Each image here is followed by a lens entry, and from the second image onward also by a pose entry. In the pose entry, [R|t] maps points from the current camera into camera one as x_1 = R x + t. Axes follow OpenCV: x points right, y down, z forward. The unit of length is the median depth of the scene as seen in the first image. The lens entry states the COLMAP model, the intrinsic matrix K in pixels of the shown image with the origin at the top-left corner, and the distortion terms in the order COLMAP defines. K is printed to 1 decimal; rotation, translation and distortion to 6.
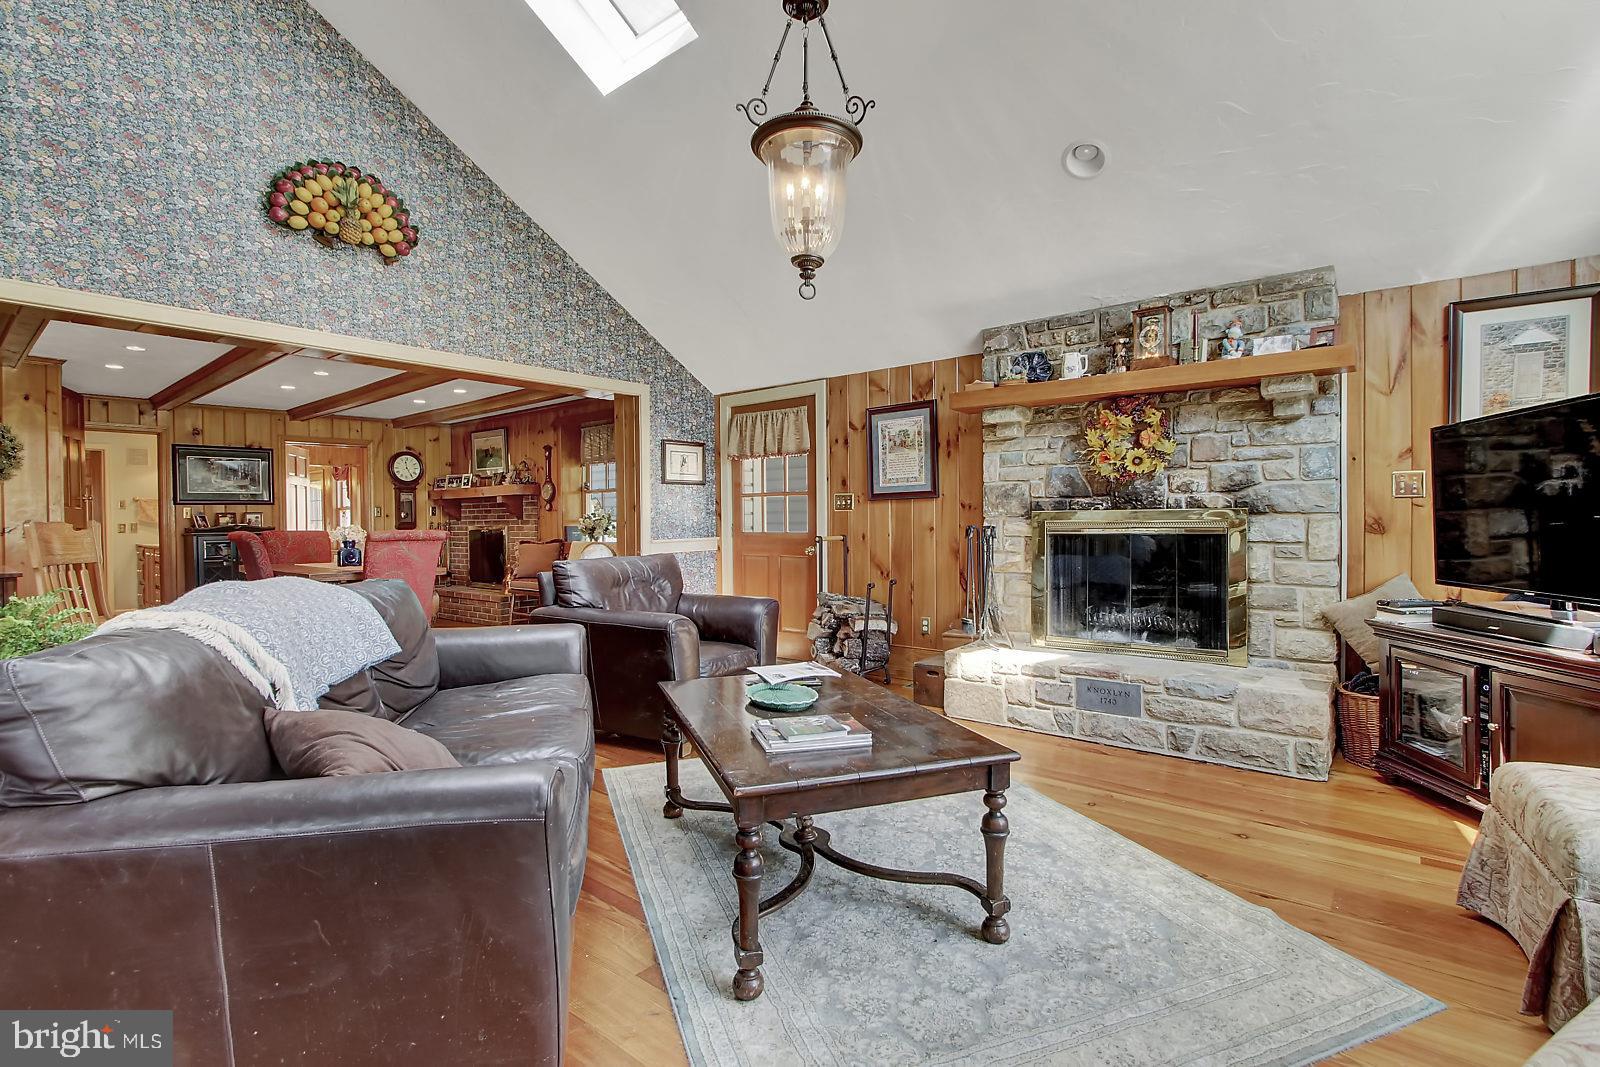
lens RADIAL K [[735.9, 0, 805.9], [0, 735.9, 531.4], [0, 0, 1]] dist [-0.010101, -0.000398]
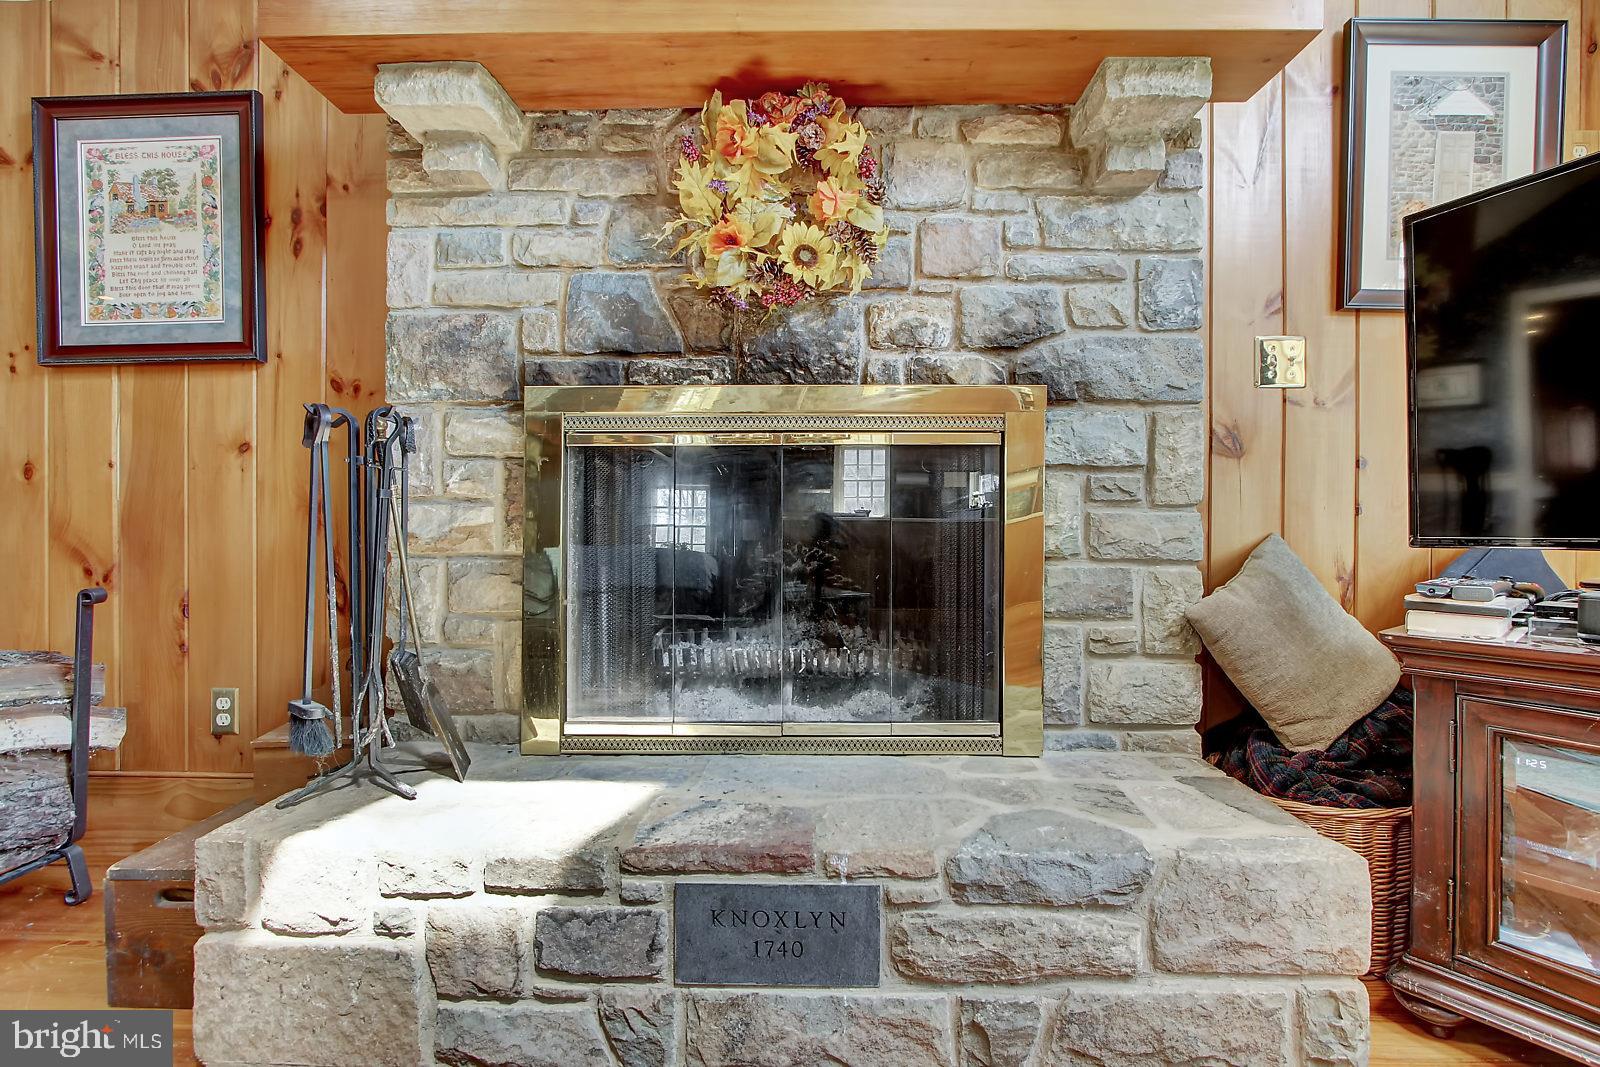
lens RADIAL K [[735.9, 0, 829.5], [0, 735.9, 539.0], [0, 0, 1]] dist [-0.010101, -0.000398]
pose [[0.771062, 0.005209, 0.636739, 0.214437], [-0.004147, 0.999986, -0.003159, 0.055666], [-0.636747, -0.000204, 0.771073, 0.693873]]
